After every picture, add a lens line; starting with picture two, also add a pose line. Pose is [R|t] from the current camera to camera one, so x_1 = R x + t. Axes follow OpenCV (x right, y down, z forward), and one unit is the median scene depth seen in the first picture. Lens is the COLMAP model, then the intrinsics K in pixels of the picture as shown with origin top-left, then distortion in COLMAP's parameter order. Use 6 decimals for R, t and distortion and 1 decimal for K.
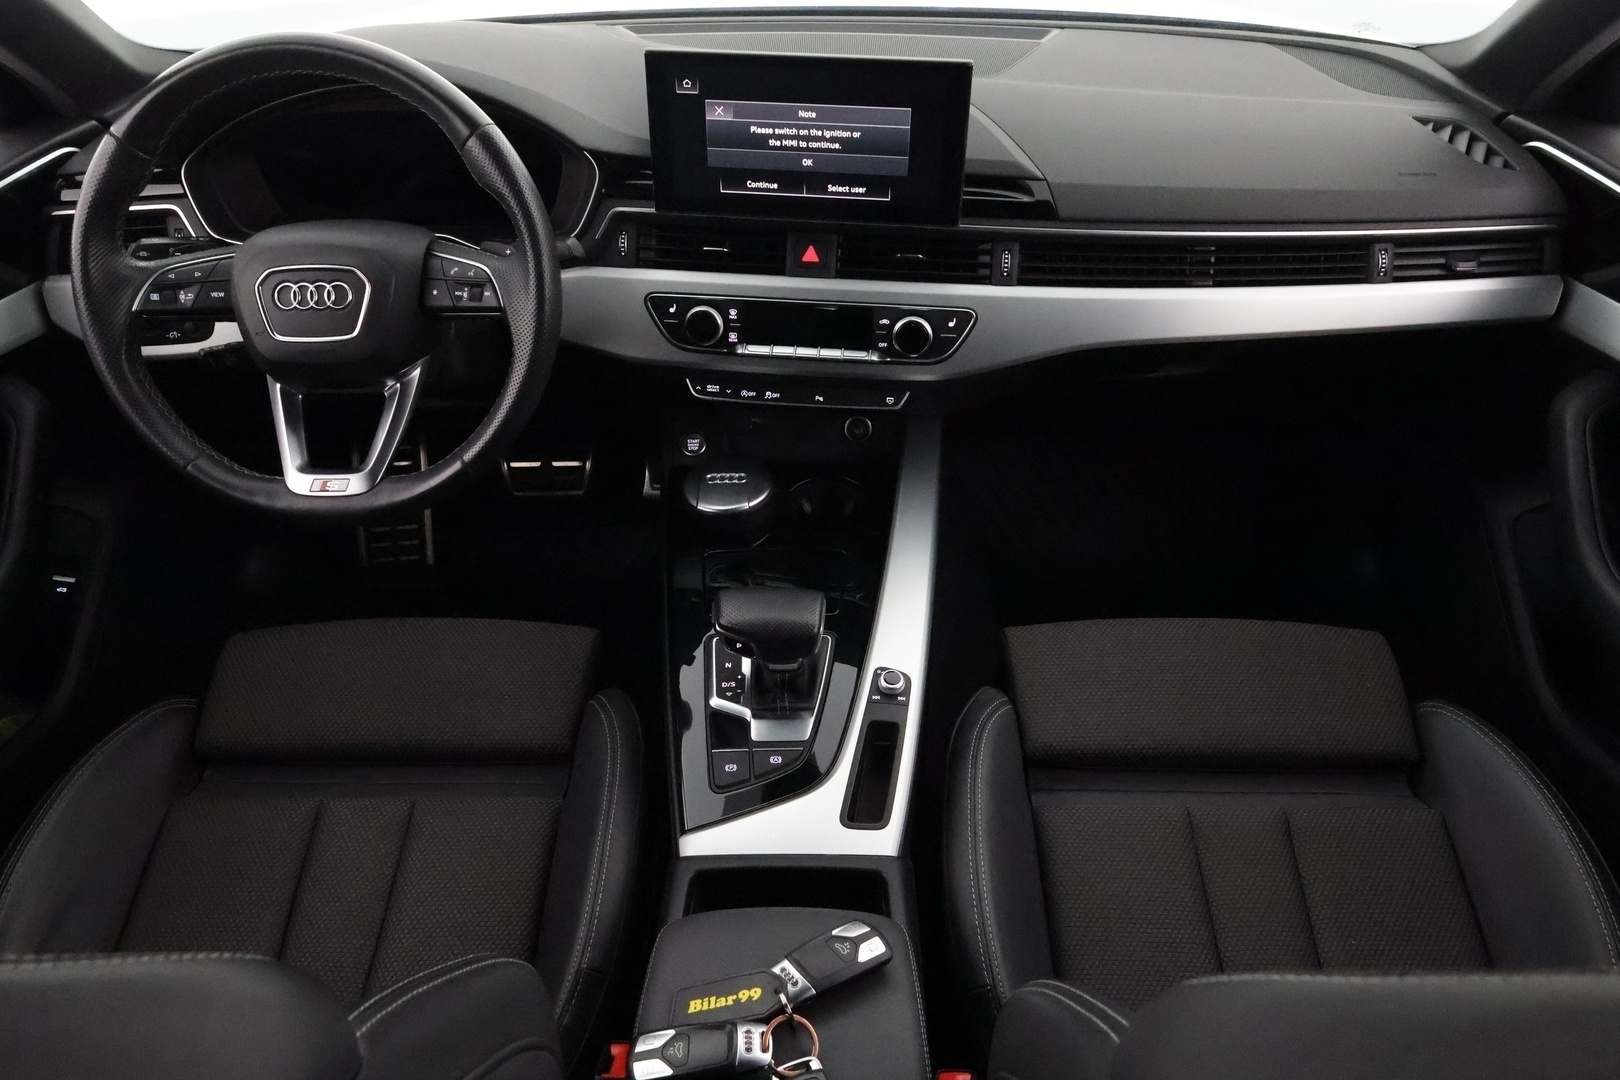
lens RADIAL K [[1148.6, 0, 809.8], [0, 1148.6, 549.2], [0, 0, 1]] dist [0.006758, 0.001738]
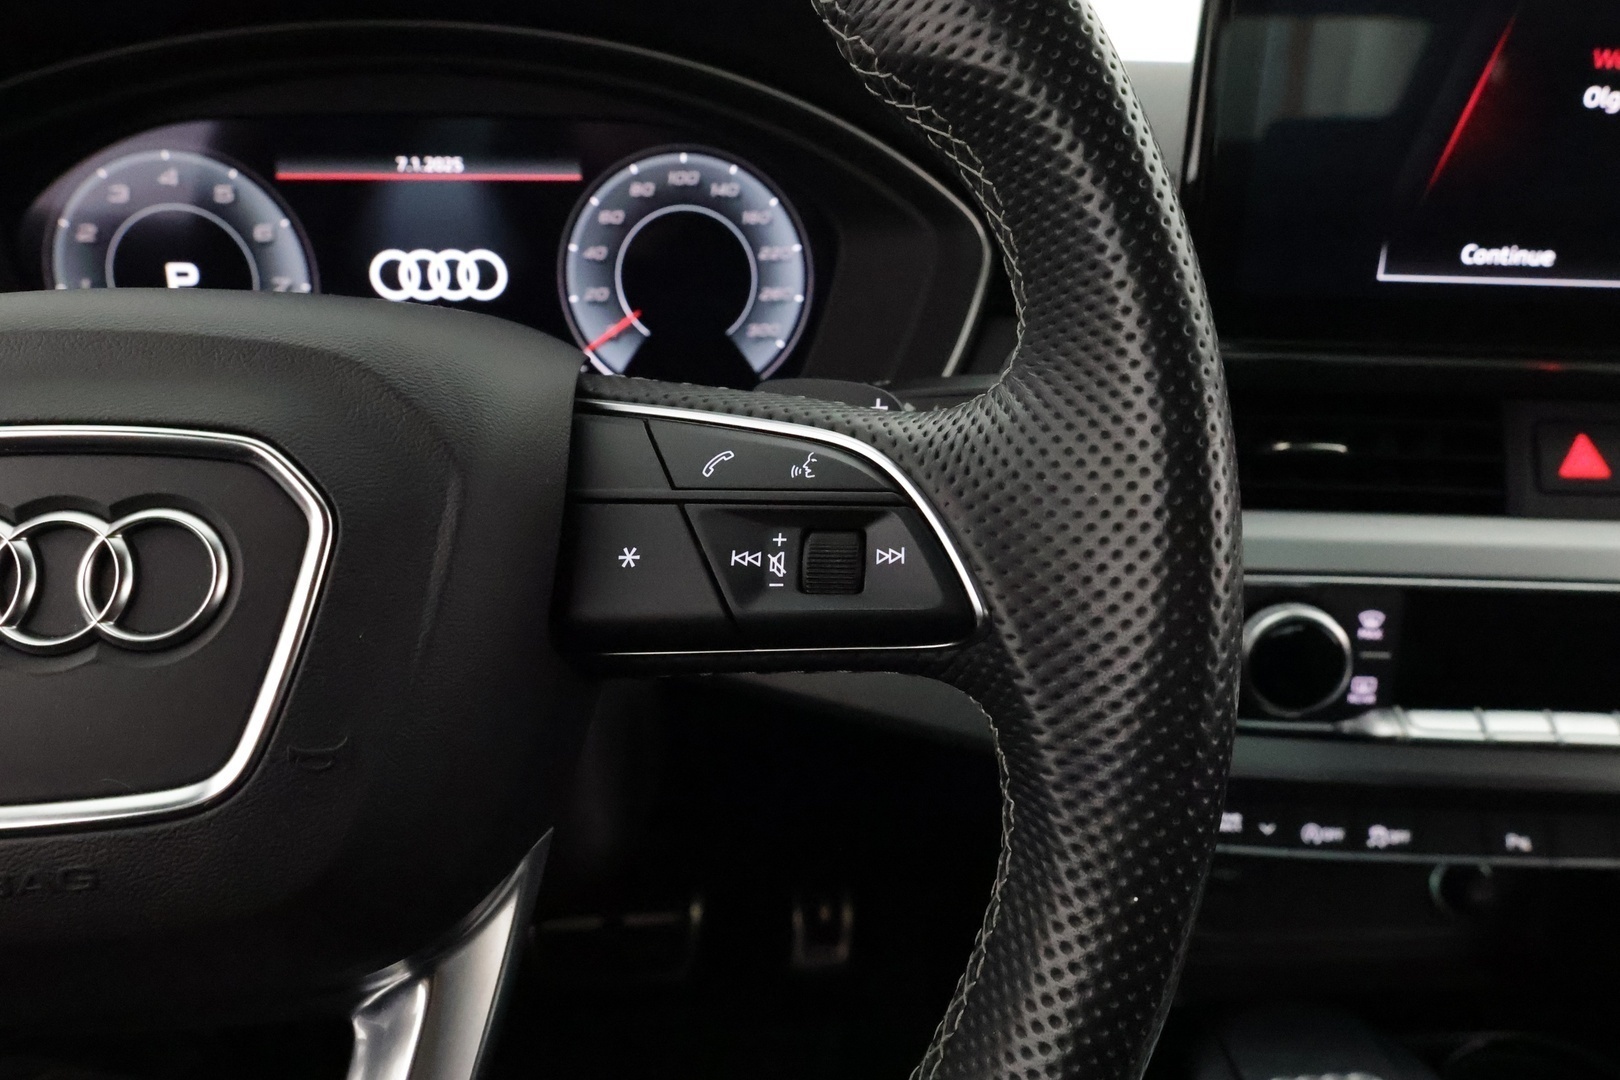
lens RADIAL K [[1148.6, 0, 823.7], [0, 1148.6, 546.1], [0, 0, 1]] dist [0.006758, 0.001738]
pose [[0.996297, -0.017252, 0.084234, -0.303912], [0.039200, 0.963063, -0.266407, -0.163778], [-0.076526, 0.268723, 0.960173, 0.777436]]
